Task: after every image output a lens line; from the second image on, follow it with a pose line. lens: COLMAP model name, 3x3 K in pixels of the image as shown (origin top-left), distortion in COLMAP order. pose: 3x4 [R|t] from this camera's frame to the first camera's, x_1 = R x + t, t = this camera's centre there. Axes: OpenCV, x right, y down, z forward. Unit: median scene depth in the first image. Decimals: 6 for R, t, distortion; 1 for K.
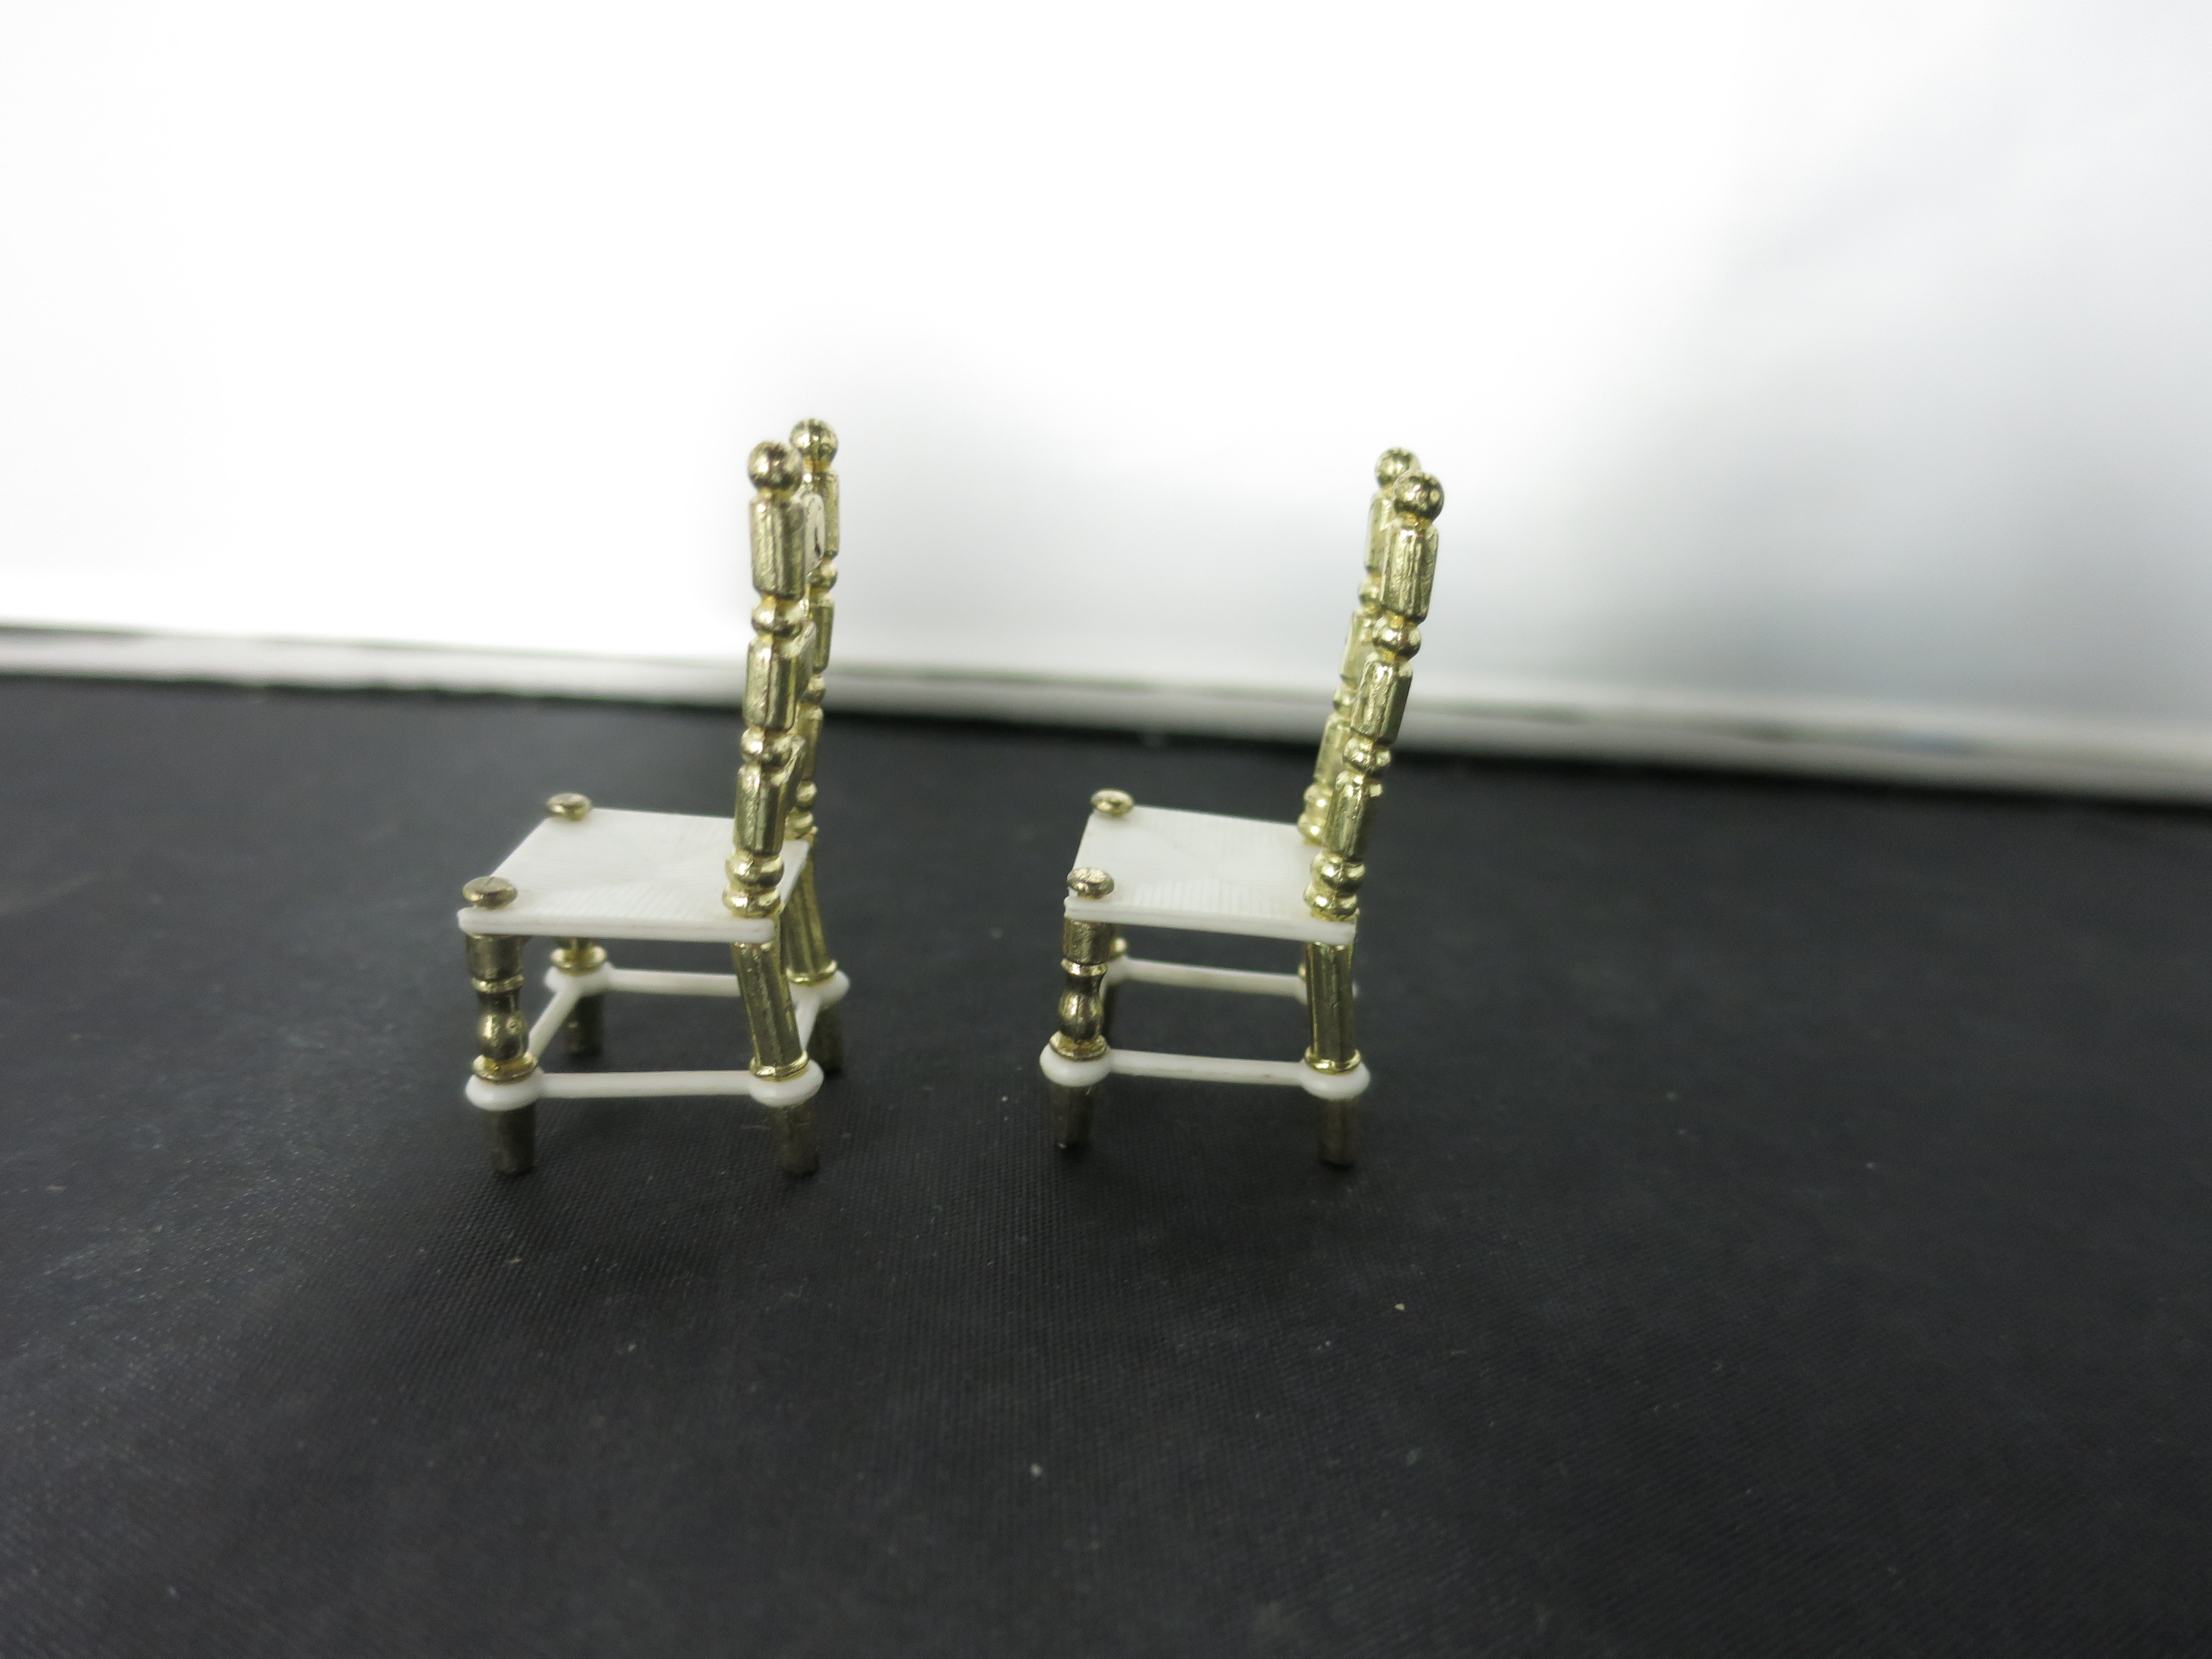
lens RADIAL K [[1539.3, 0, 1106.6], [0, 1539.3, 846.7], [0, 0, 1]] dist [-0.022592, 0.006883]
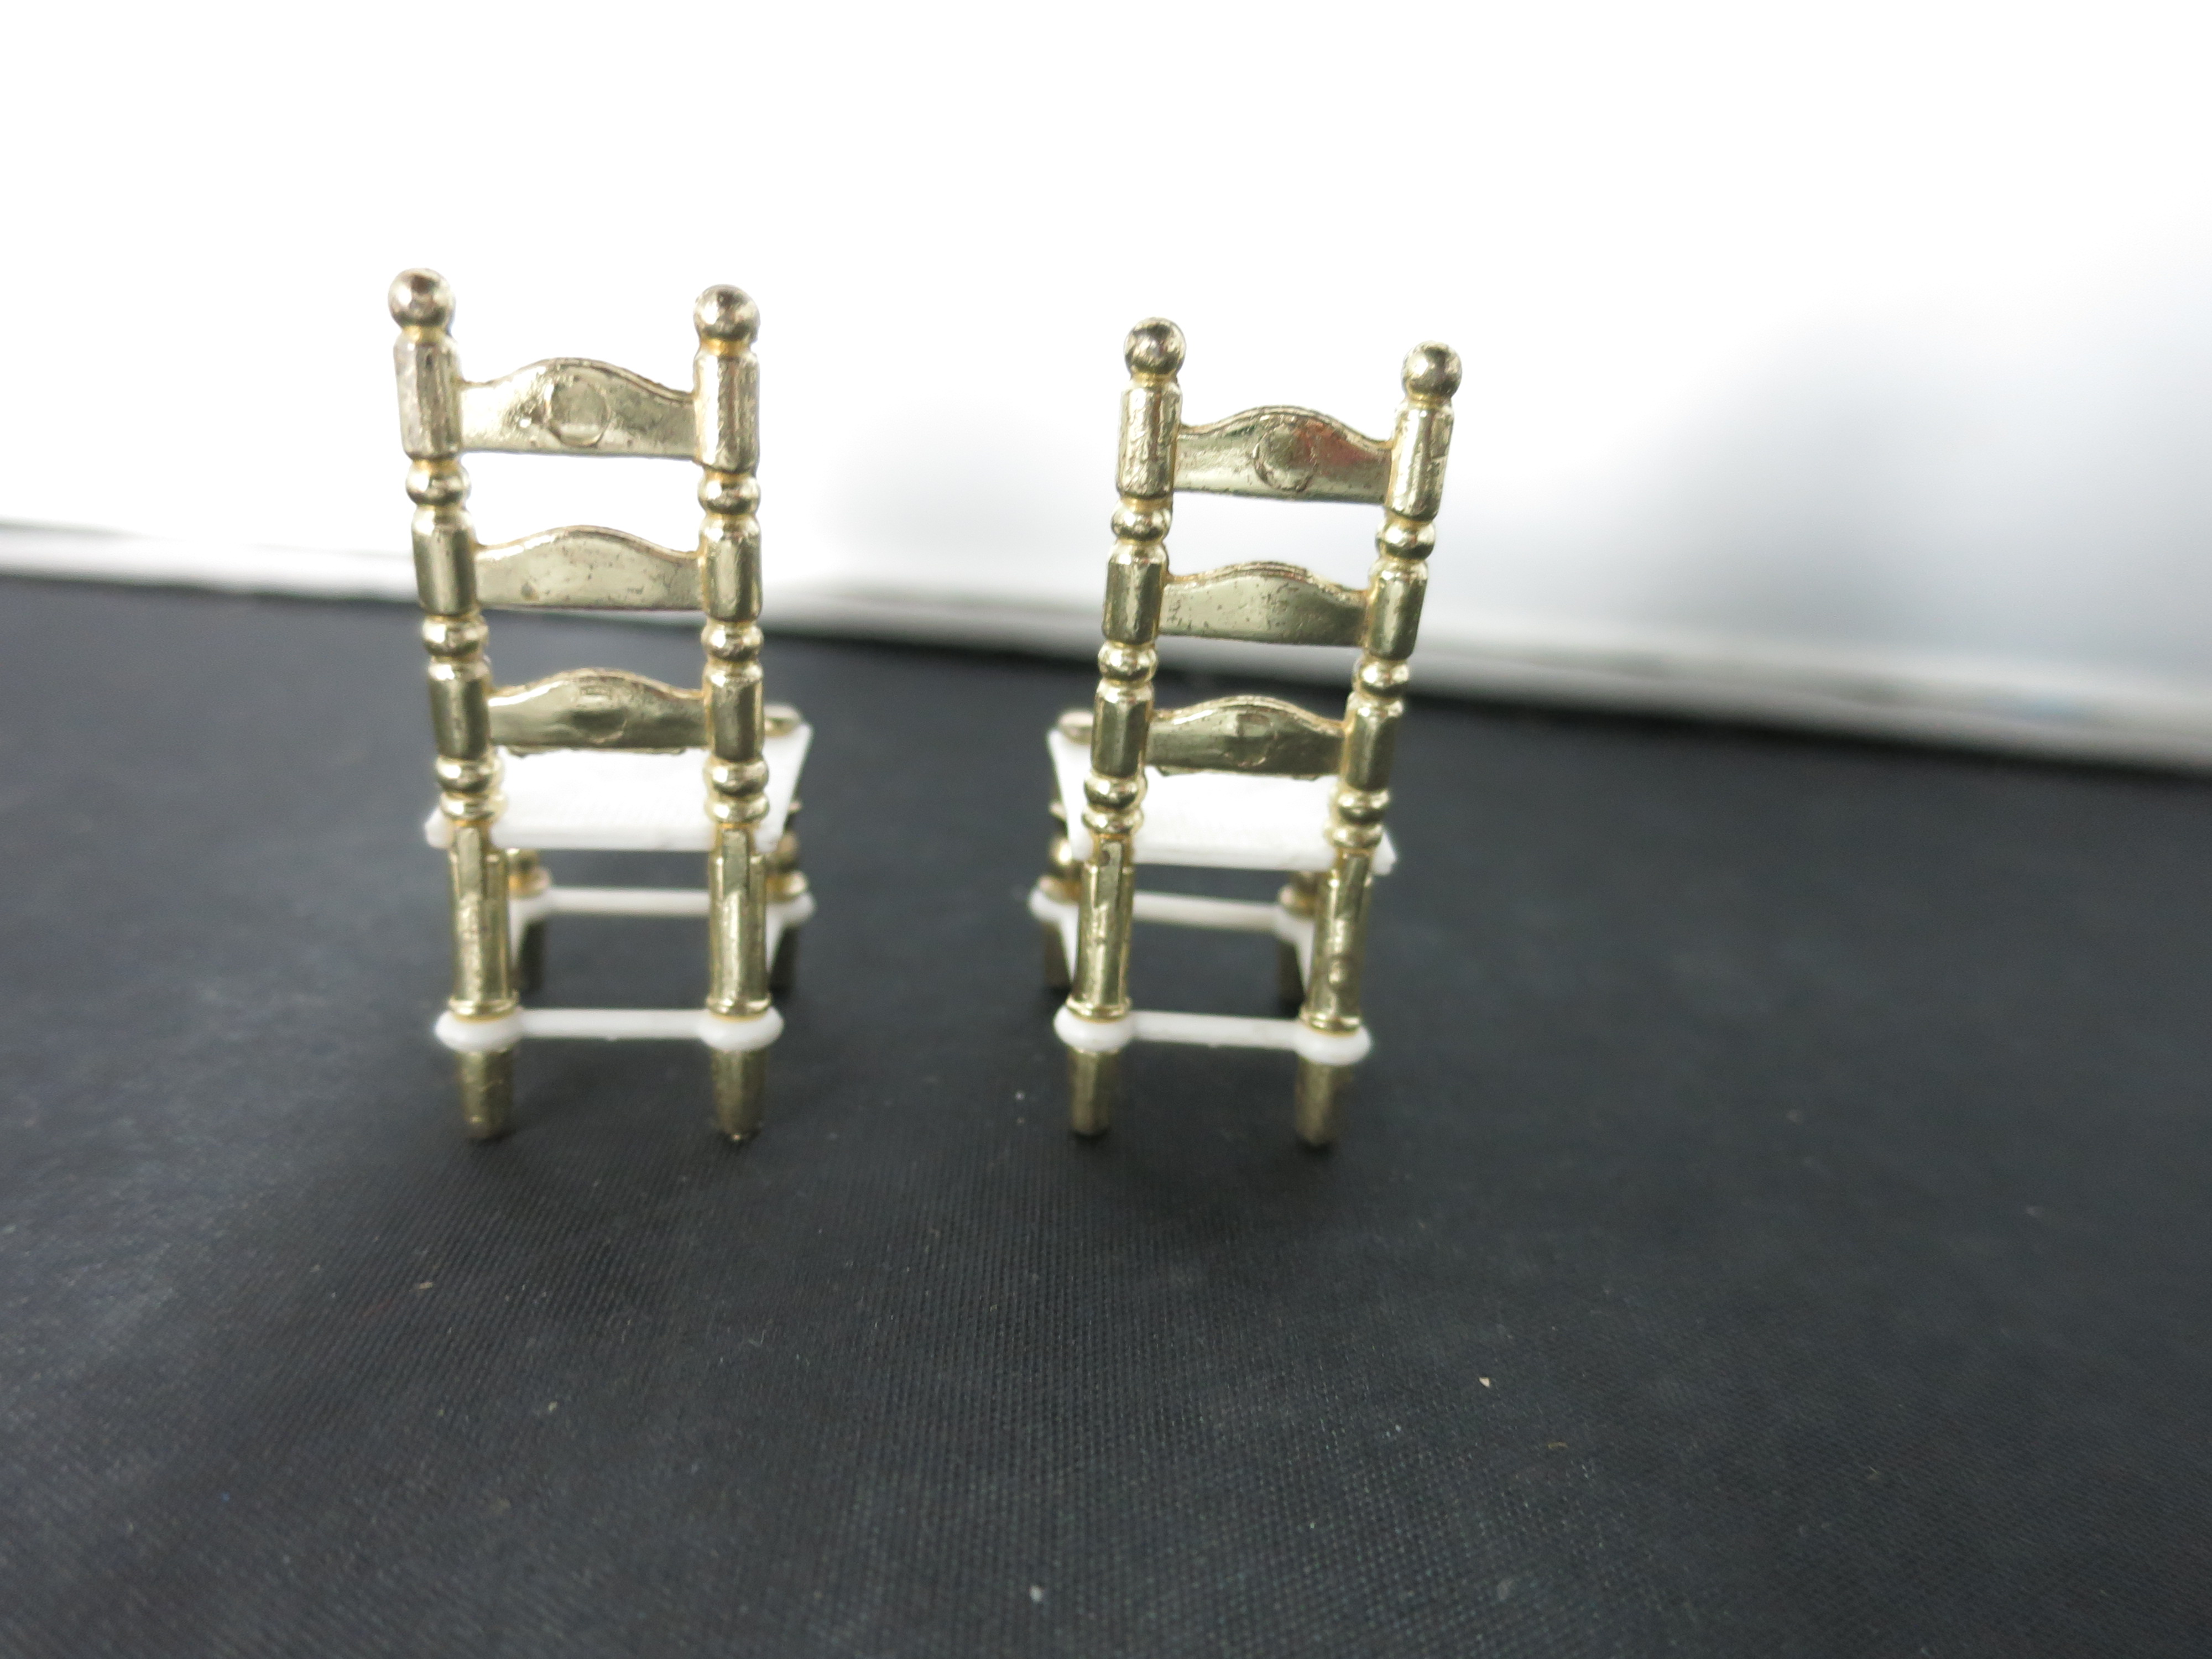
lens RADIAL K [[1539.3, 0, 1114.2], [0, 1539.3, 812.4], [0, 0, 1]] dist [-0.022592, 0.006883]
pose [[0.999299, 0.032540, -0.018491, -0.003355], [-0.032128, 0.999239, 0.022133, -0.019115], [0.019197, -0.021523, 0.999584, 0.182288]]
